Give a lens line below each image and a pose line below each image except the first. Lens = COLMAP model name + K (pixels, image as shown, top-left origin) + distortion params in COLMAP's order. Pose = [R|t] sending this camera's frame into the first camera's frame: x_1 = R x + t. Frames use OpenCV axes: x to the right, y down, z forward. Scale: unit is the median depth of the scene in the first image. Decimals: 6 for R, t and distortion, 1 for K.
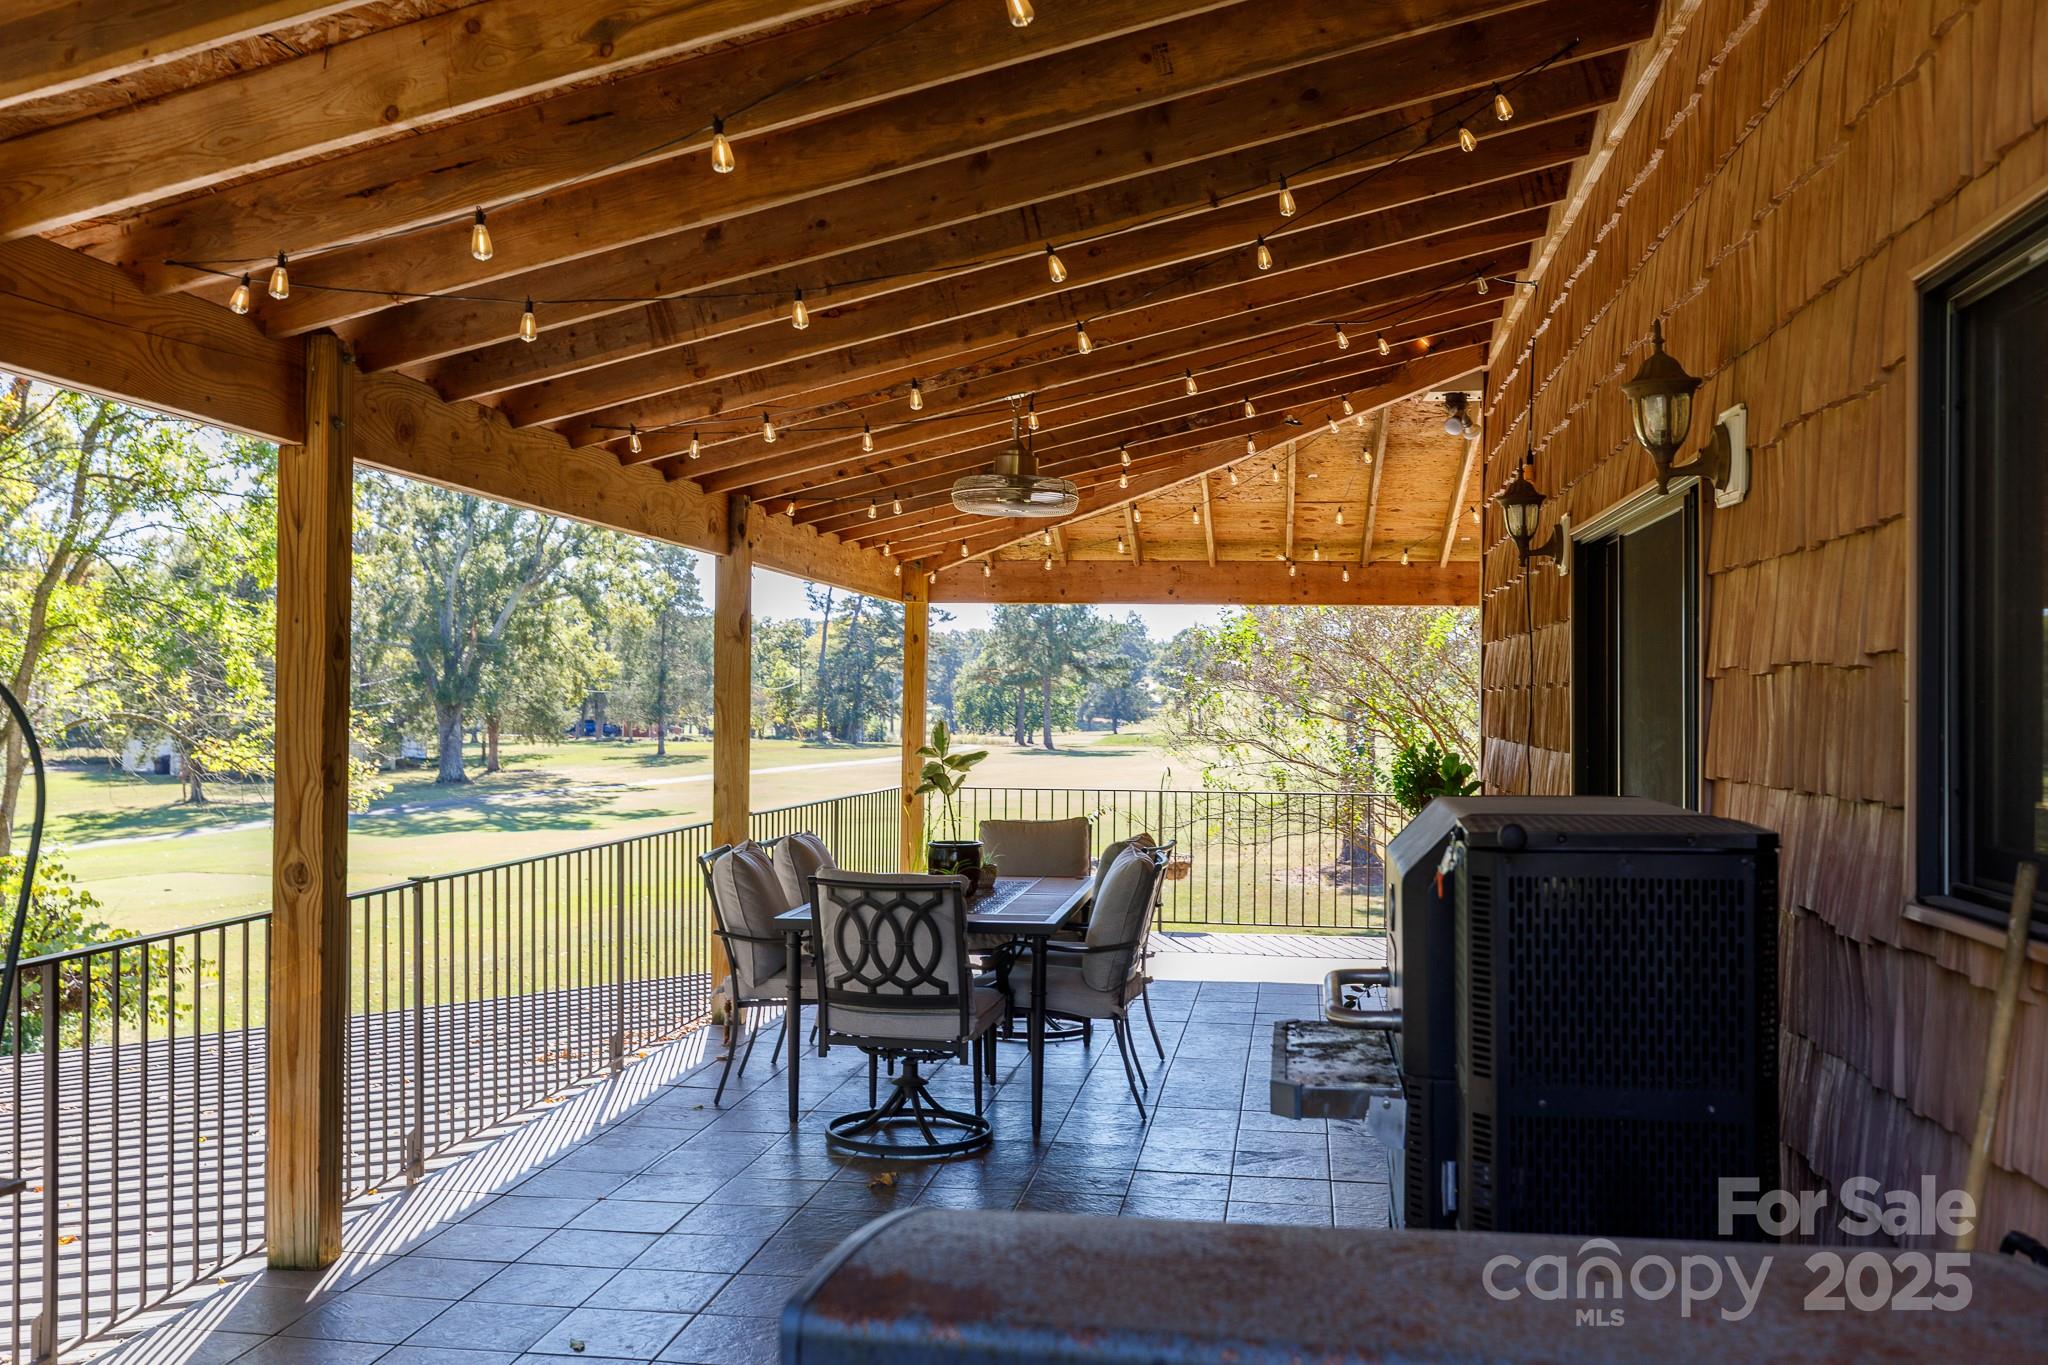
lens RADIAL K [[1820.0, 0, 1022.4], [0, 1820.0, 688.6], [0, 0, 1]] dist [-0.004269, -0.003767]
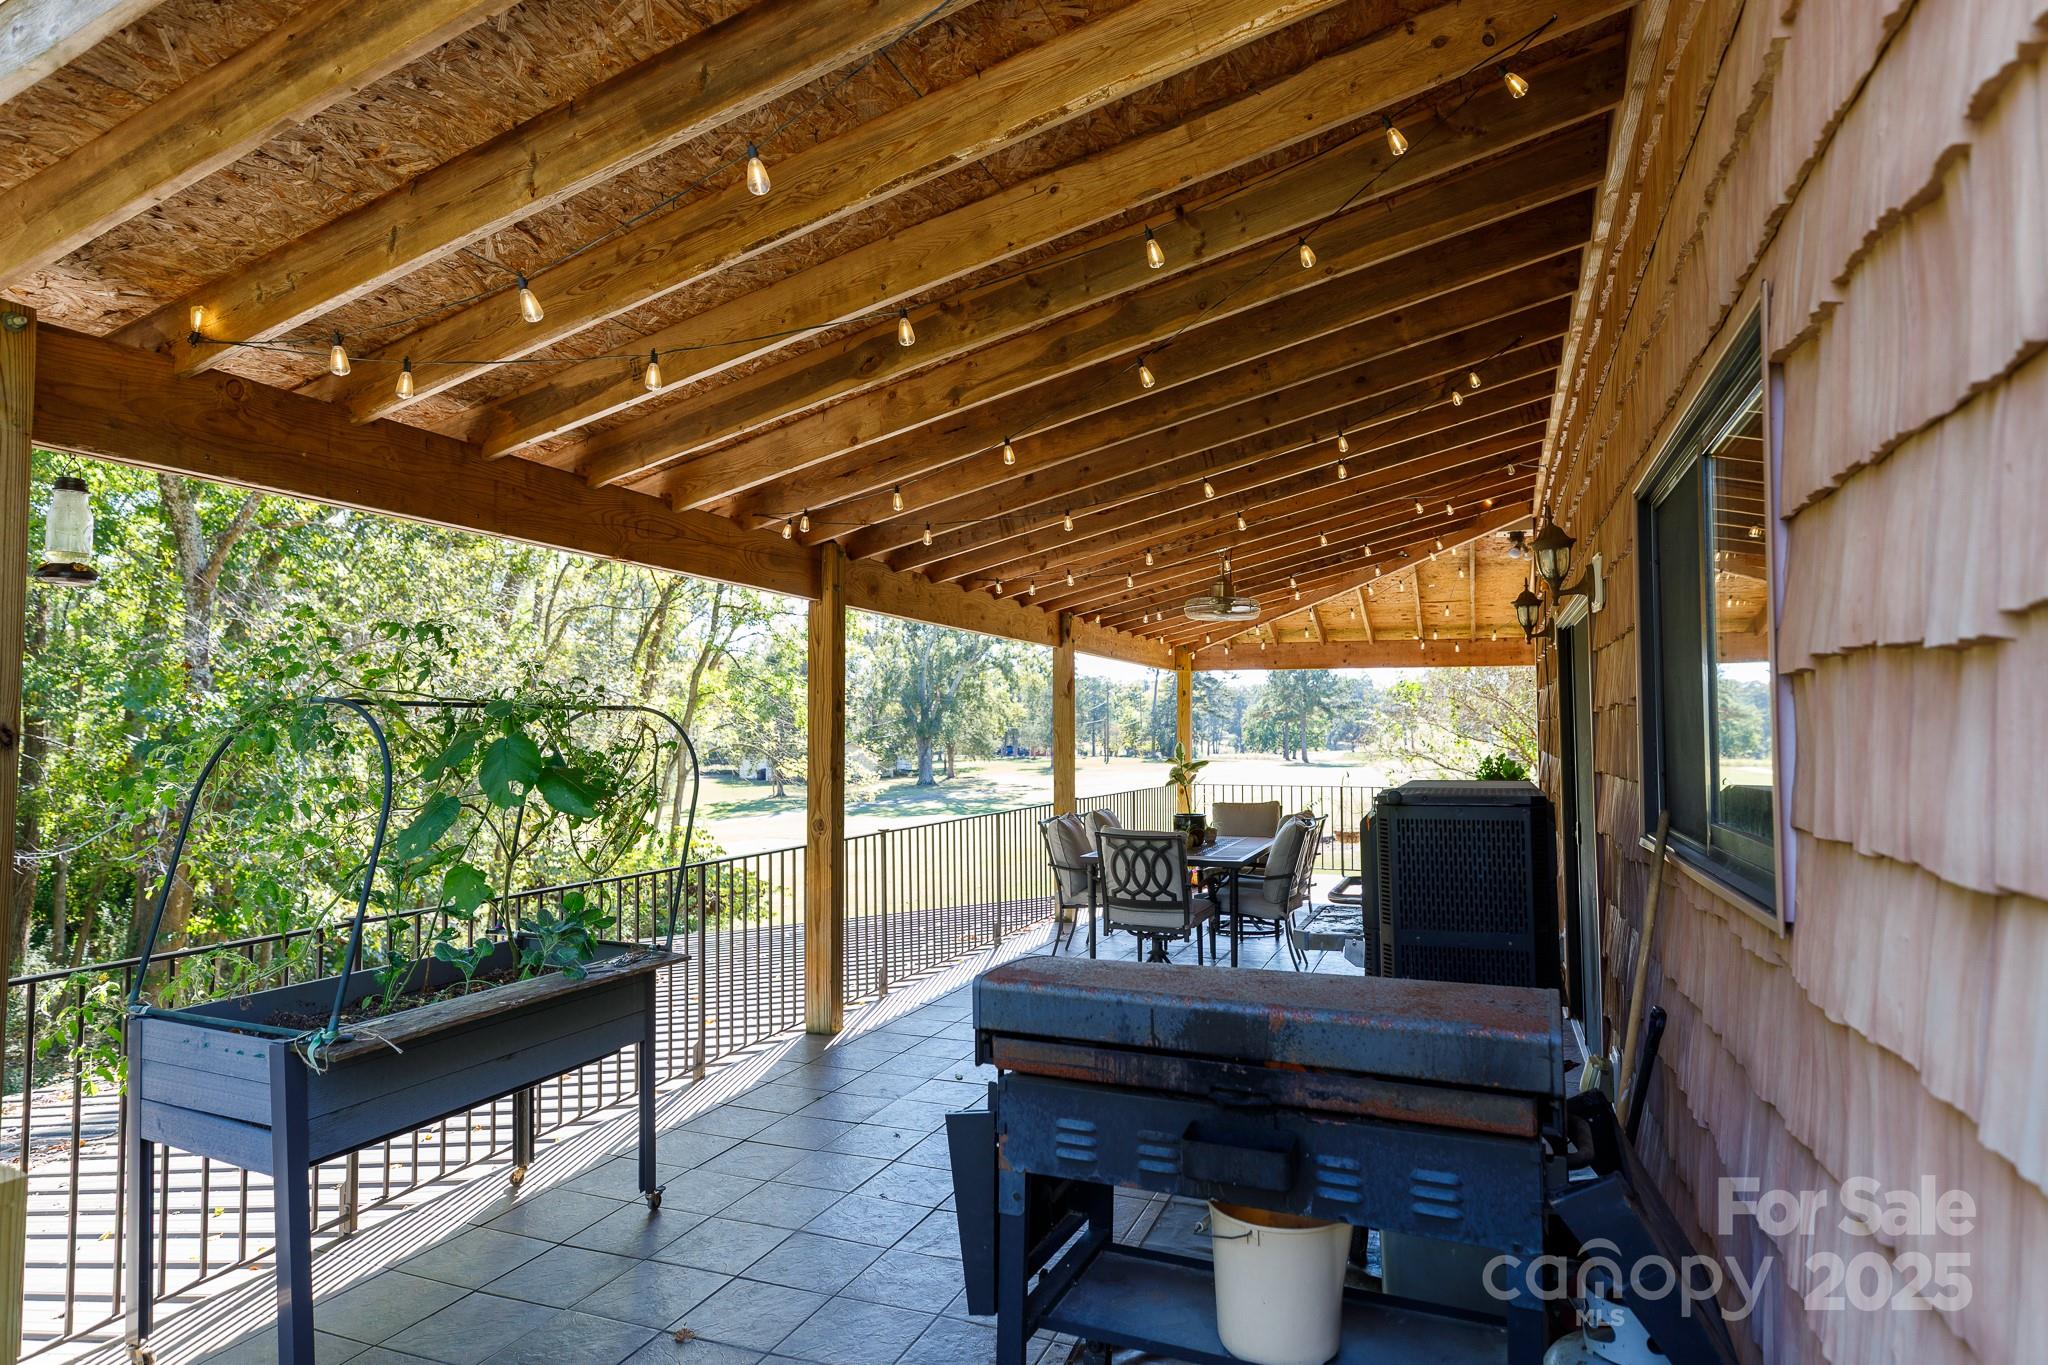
lens RADIAL K [[1178.0, 0, 1014.7], [0, 1178.0, 690.0], [0, 0, 1]] dist [-0.007064, -0.000379]
pose [[0.973516, -0.018421, -0.227874, 0.049838], [0.011764, 0.999464, -0.030537, 0.000377], [0.228315, 0.027047, 0.973212, -0.093250]]
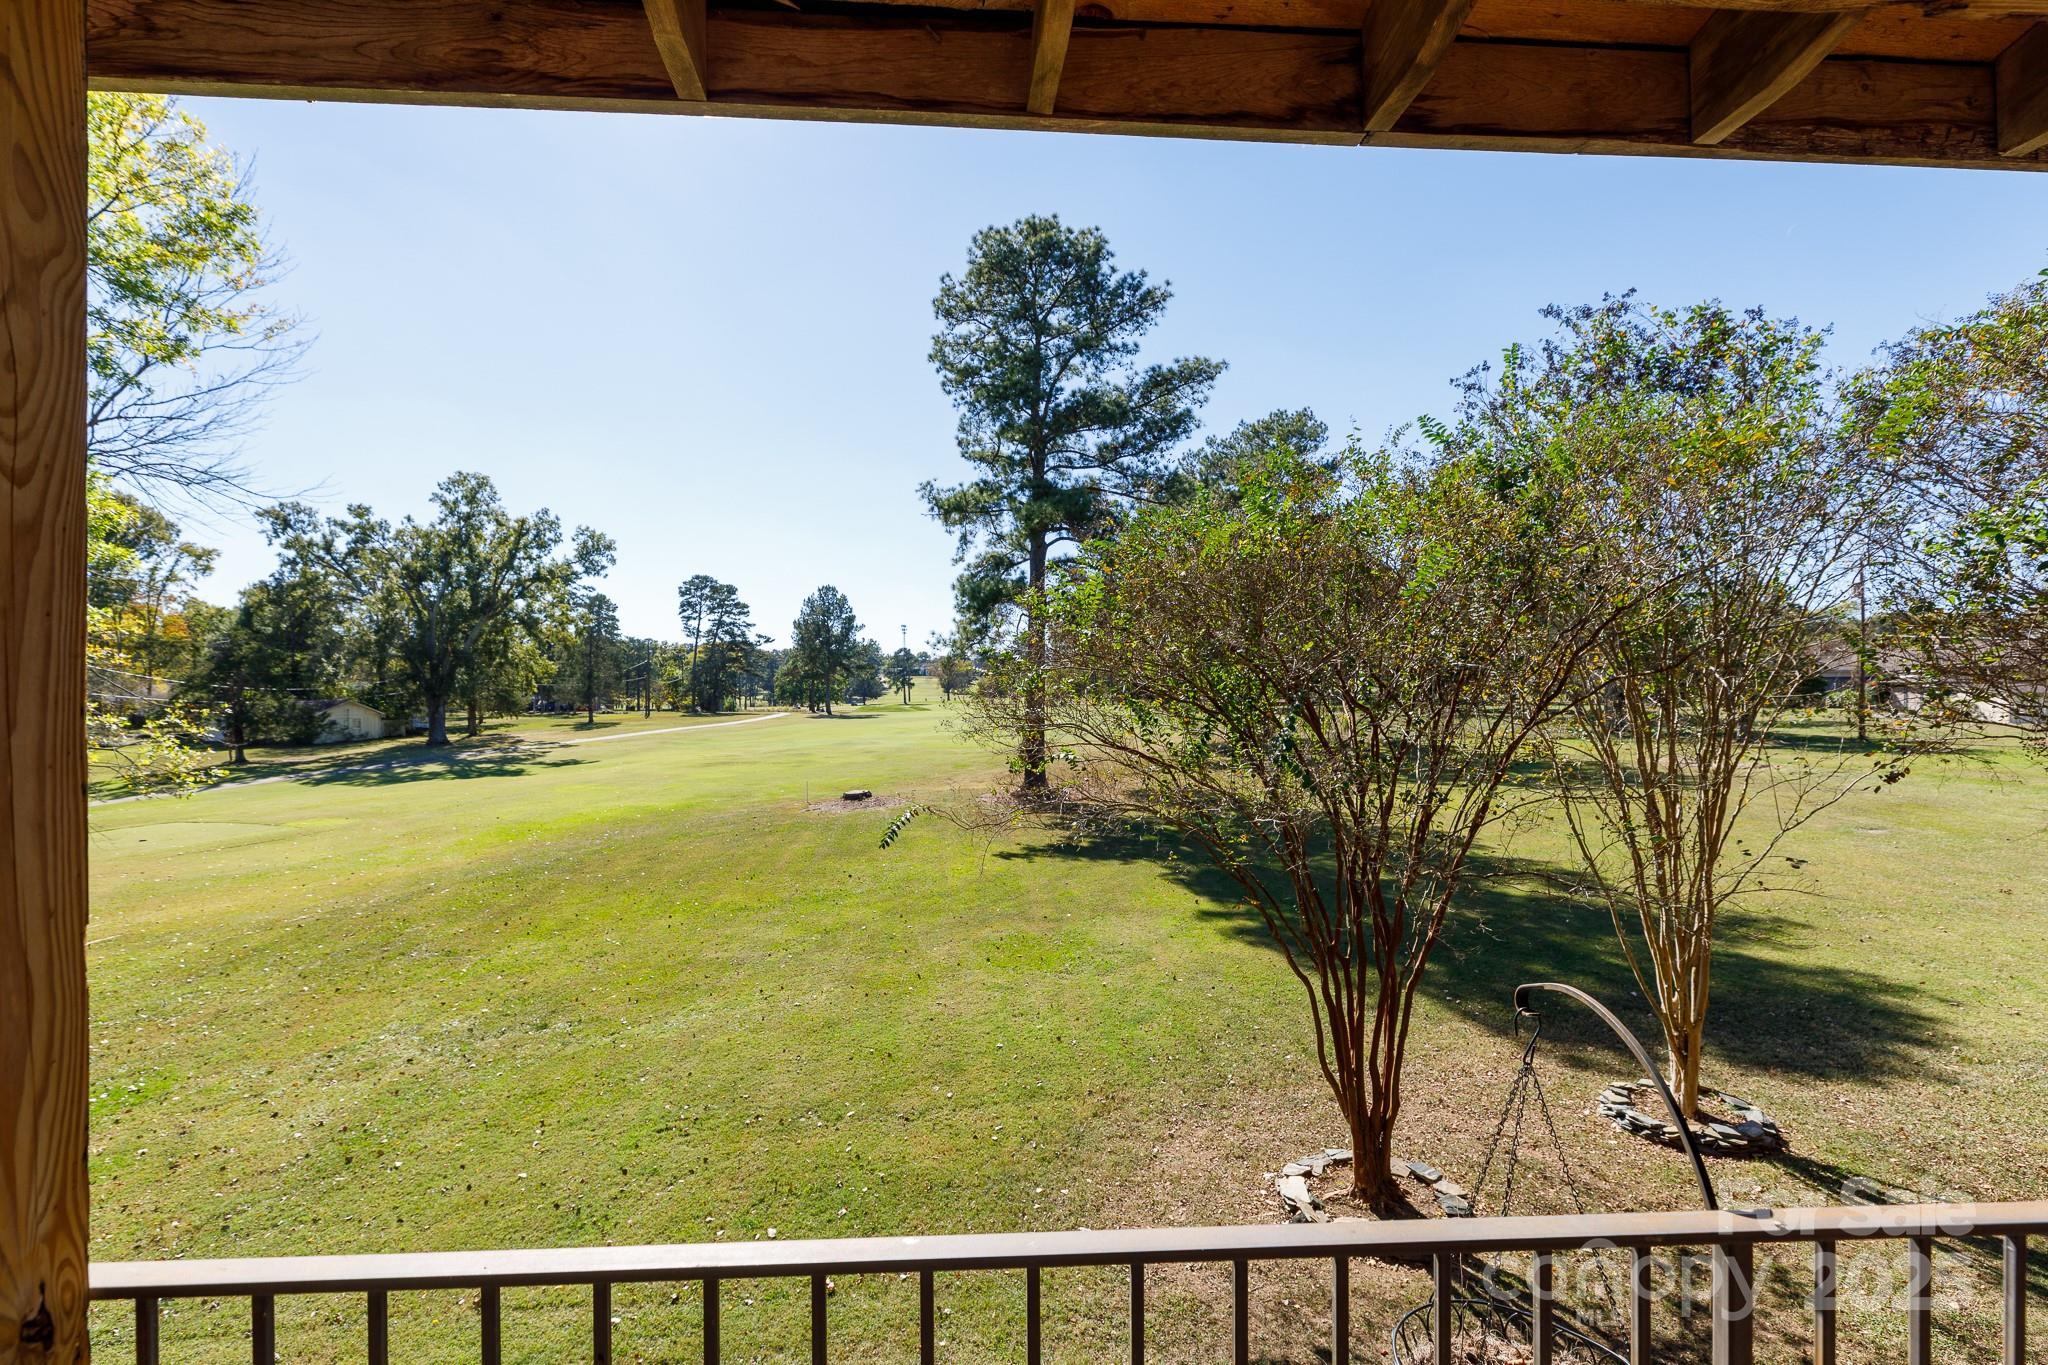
lens RADIAL K [[915.9, 0, 1012.1], [0, 915.9, 688.2], [0, 0, 1]] dist [0.001332, -0.000054]
pose [[0.977162, -0.011424, 0.212187, -0.000899], [0.009583, 0.999907, 0.009705, 0.009508], [-0.212278, -0.007450, 0.977181, 1.303054]]
